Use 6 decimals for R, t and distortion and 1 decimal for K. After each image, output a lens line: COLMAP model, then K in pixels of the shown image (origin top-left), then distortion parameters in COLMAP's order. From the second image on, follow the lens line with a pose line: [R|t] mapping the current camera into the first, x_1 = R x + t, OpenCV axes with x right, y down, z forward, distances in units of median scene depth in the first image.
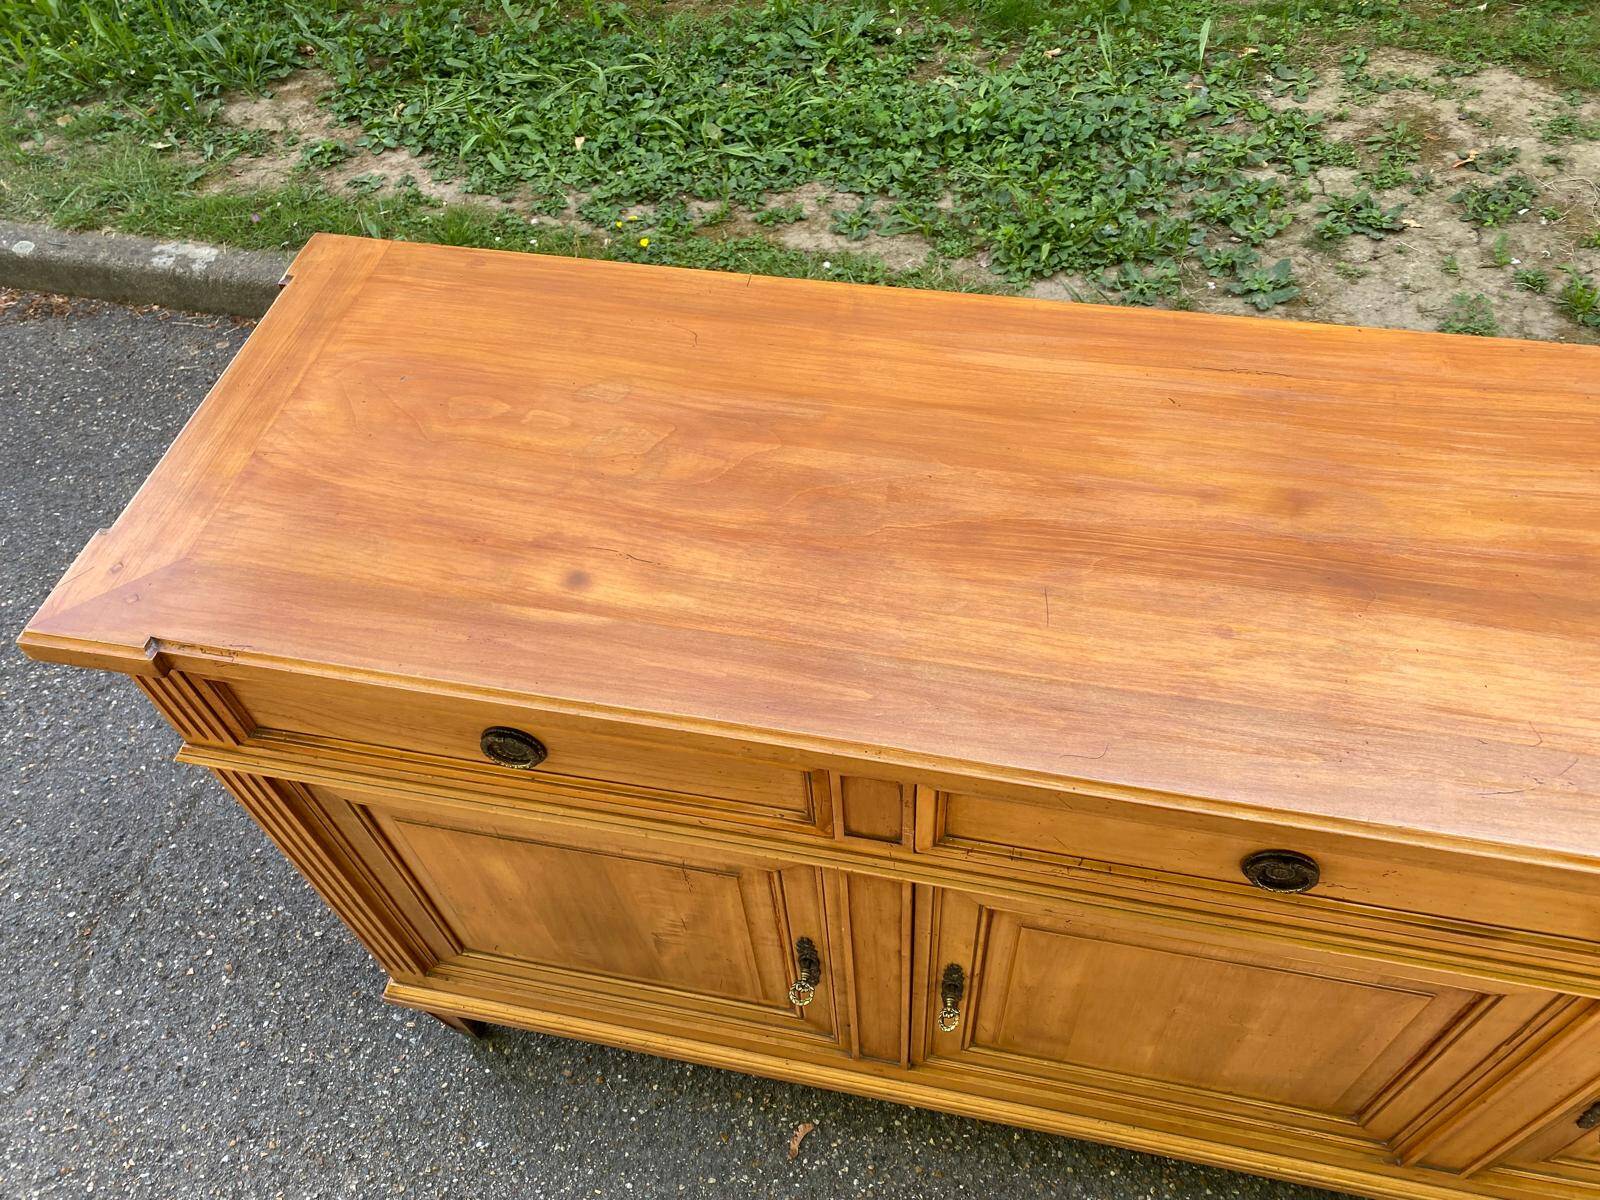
lens RADIAL K [[1223.4, 0, 805.4], [0, 1223.4, 586.7], [0, 0, 1]] dist [0.024340, -0.024773]
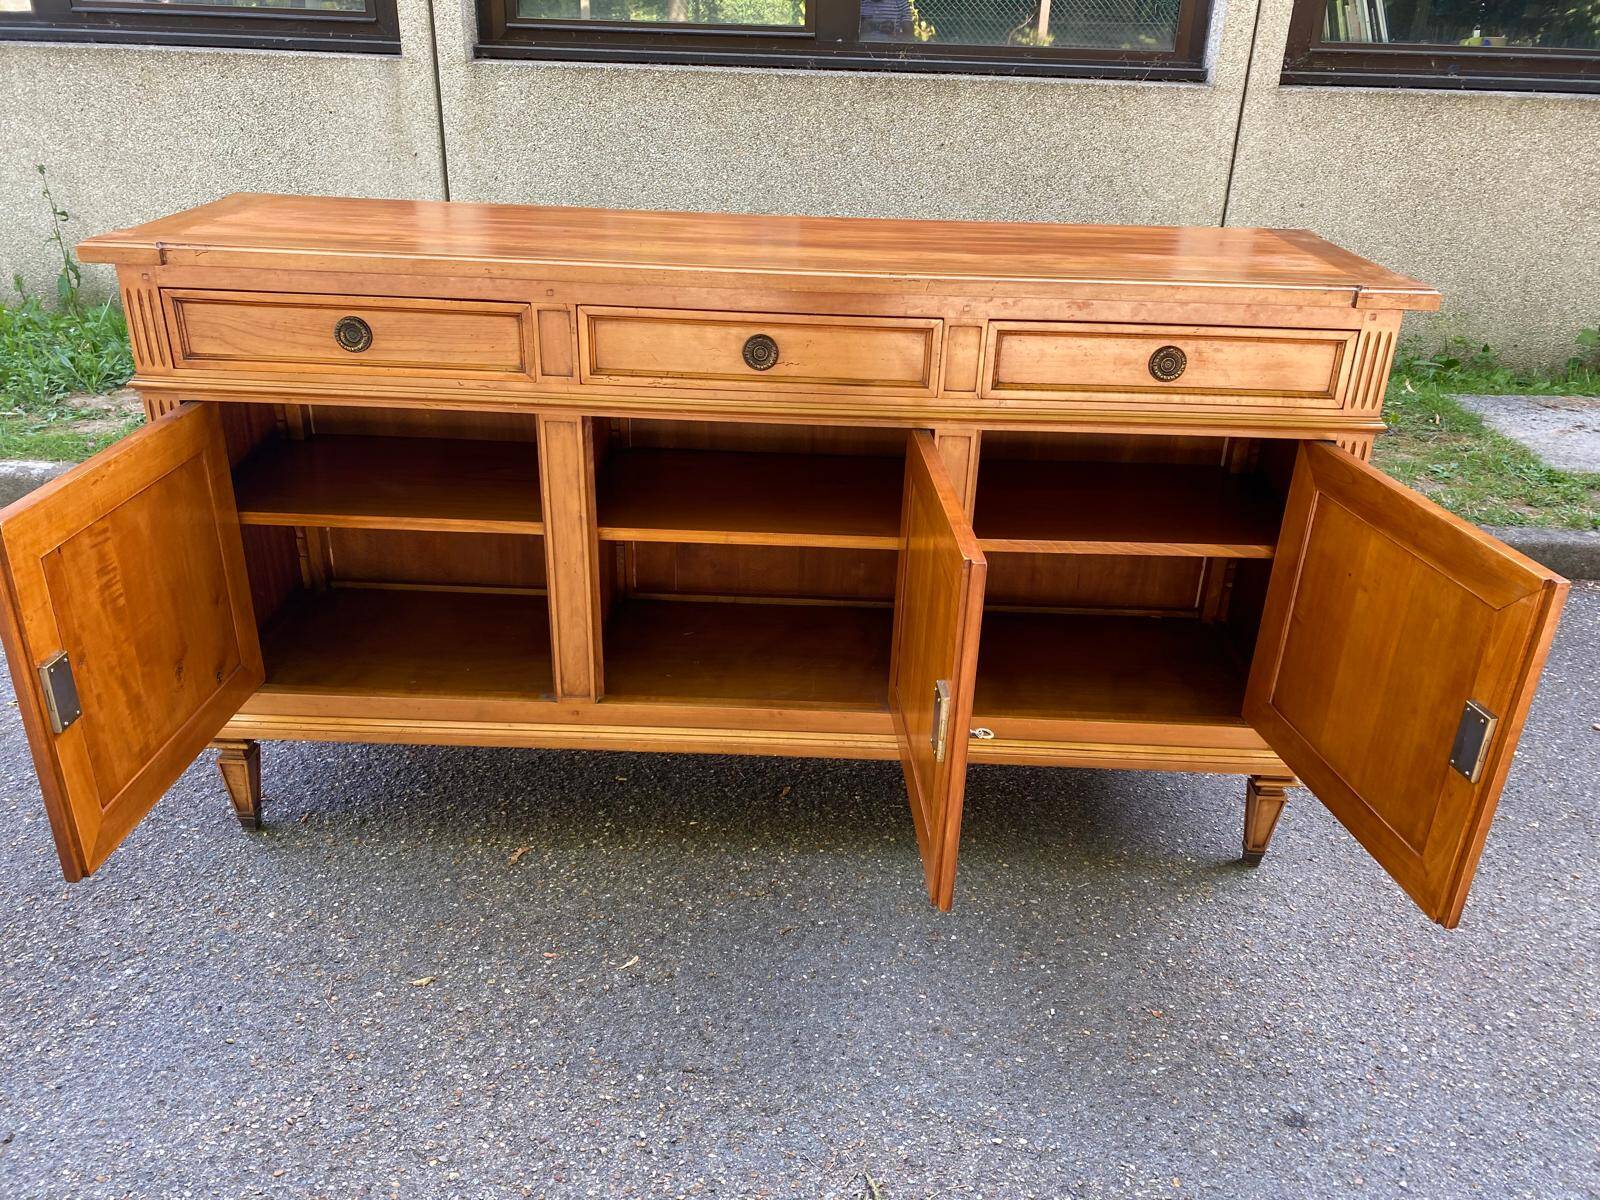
lens RADIAL K [[1223.4, 0, 804.8], [0, 1223.4, 583.5], [0, 0, 1]] dist [0.024340, -0.024773]
pose [[0.978219, 0.001150, 0.207572, 0.022380], [0.092789, 0.892091, -0.442227, 0.812135], [-0.185682, 0.451855, 0.872553, -0.329399]]
